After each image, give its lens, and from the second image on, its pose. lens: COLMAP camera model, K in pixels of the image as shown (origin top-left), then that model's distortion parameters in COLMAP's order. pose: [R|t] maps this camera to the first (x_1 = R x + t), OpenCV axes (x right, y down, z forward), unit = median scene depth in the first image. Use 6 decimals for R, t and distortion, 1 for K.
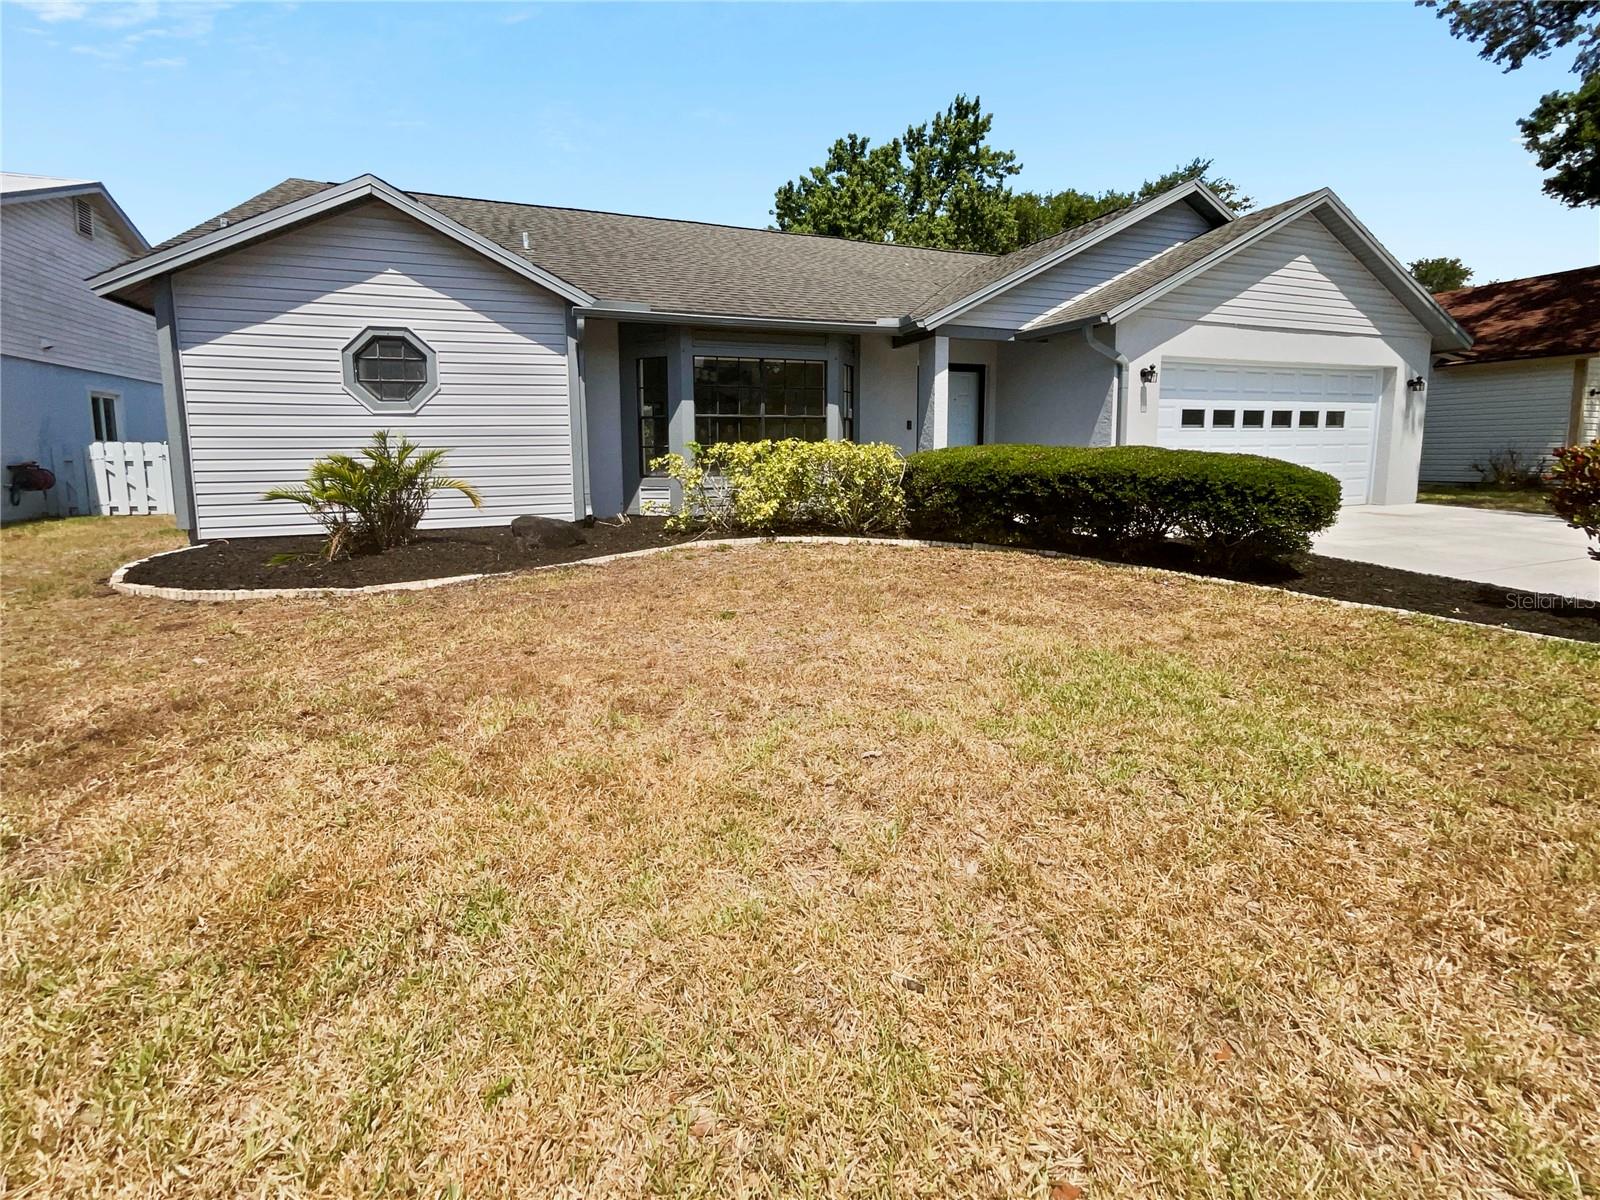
lens RADIAL K [[692.8, 0, 799.4], [0, 692.8, 599.0], [0, 0, 1]] dist [0.003368, 0.000553]
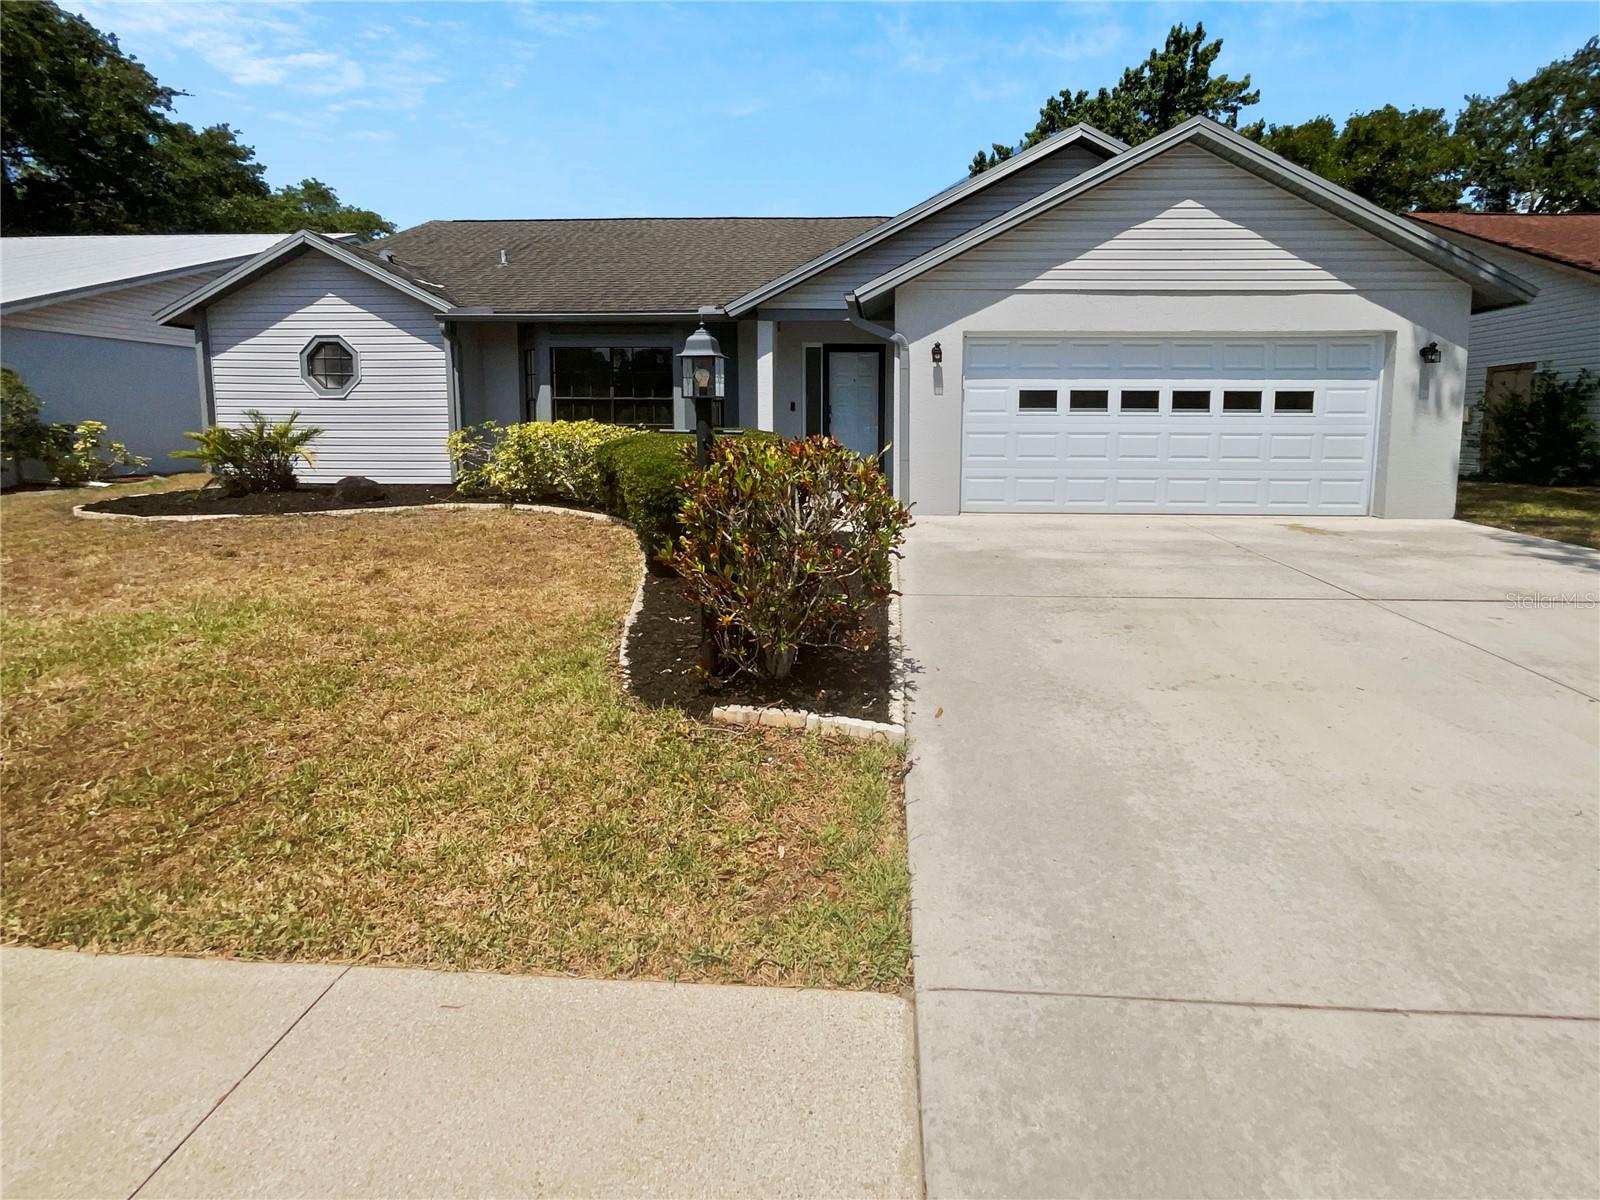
lens RADIAL K [[692.8, 0, 793.0], [0, 692.8, 558.5], [0, 0, 1]] dist [0.003368, 0.000553]
pose [[0.911132, 0.092922, -0.401502, 0.700060], [-0.100631, 0.994922, 0.001898, -0.038991], [0.399639, 0.038674, 0.915856, 0.103059]]
